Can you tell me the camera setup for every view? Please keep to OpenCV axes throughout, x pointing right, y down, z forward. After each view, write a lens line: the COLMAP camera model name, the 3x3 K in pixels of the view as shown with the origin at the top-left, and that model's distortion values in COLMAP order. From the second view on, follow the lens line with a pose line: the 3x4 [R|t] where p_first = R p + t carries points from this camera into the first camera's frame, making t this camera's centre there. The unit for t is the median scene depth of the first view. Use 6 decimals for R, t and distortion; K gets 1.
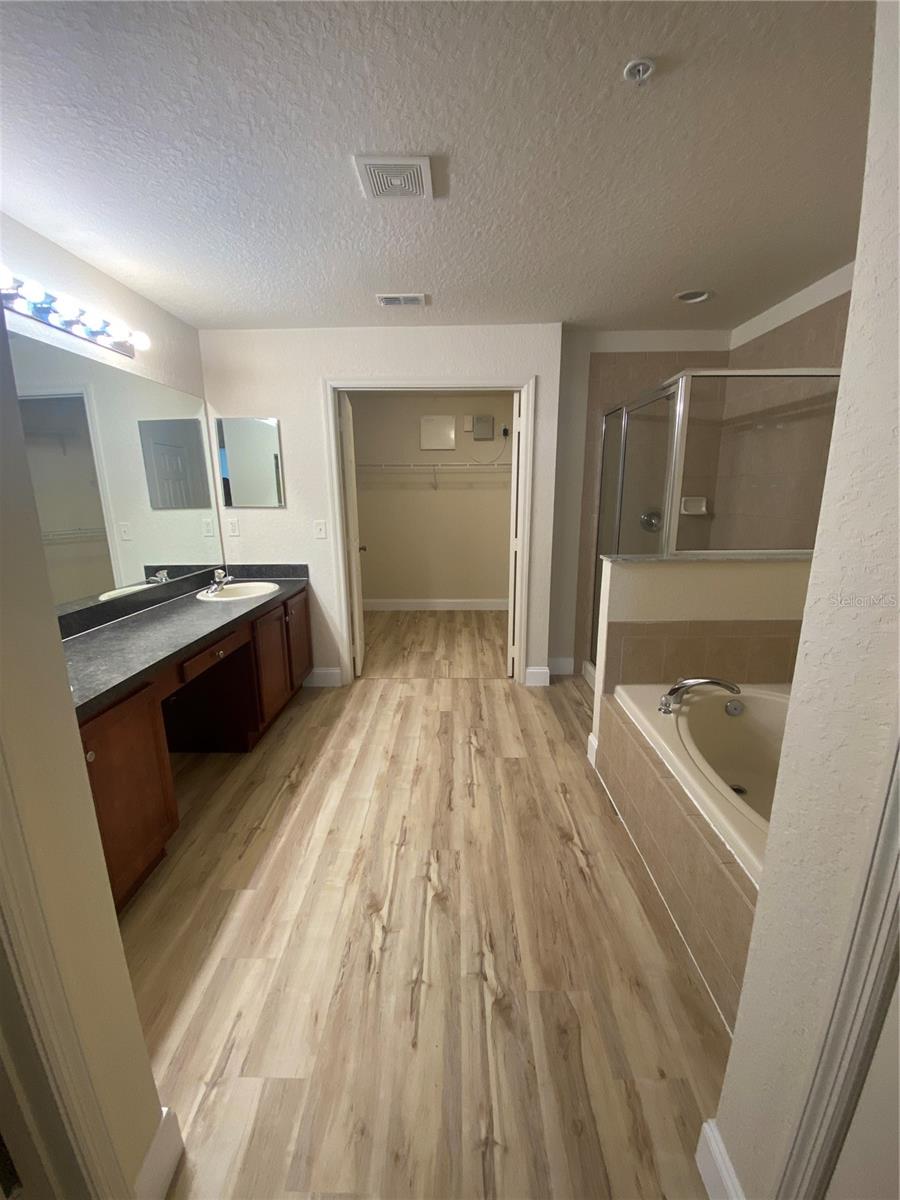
lens RADIAL K [[478.6, 0, 439.1], [0, 478.6, 603.4], [0, 0, 1]] dist [0.022550, -0.027268]
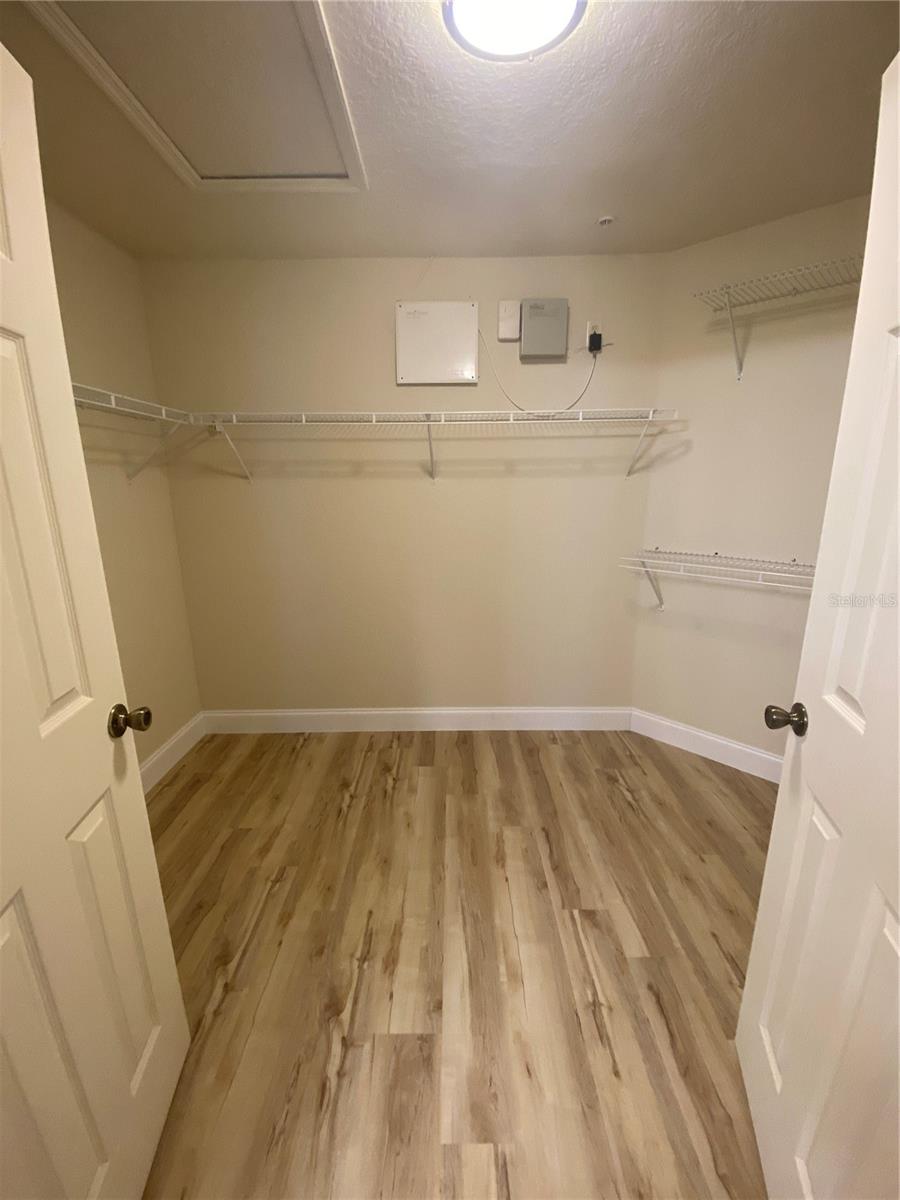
lens RADIAL K [[481.1, 0, 450.0], [0, 481.1, 600.0], [0, 0, 1]] dist [0.018671, -0.021089]
pose [[0.999296, -0.008111, 0.036629, -0.013517], [0.007801, 0.999933, 0.008602, -0.234939], [-0.036697, -0.008310, 0.999292, 1.018700]]
